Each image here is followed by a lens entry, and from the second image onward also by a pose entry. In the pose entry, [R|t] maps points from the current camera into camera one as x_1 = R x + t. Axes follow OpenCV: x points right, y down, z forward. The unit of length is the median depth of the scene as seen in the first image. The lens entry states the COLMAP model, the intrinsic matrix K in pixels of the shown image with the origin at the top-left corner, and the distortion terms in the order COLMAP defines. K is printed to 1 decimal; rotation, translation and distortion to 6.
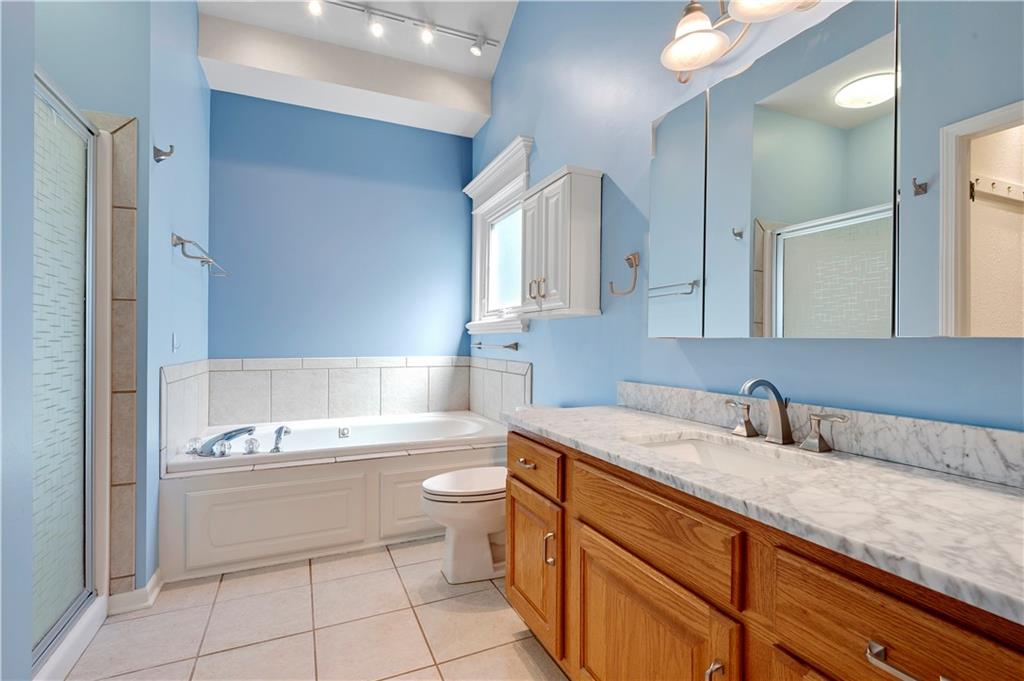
lens RADIAL K [[480.2, 0, 508.6], [0, 480.2, 342.1], [0, 0, 1]] dist [-0.006098, -0.003934]
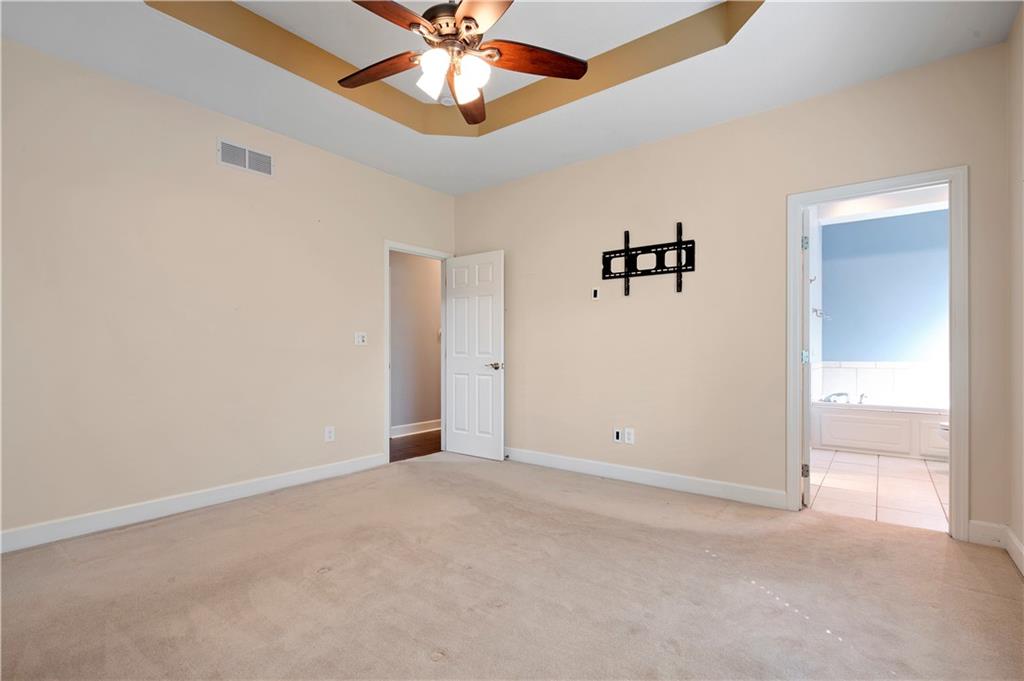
lens RADIAL K [[480.2, 0, 509.4], [0, 480.2, 347.8], [0, 0, 1]] dist [-0.006098, -0.003934]
pose [[0.473631, -0.006298, -0.880701, 0.653583], [0.000867, 0.999977, -0.006685, -0.010208], [0.880723, 0.002403, 0.473626, -1.392123]]
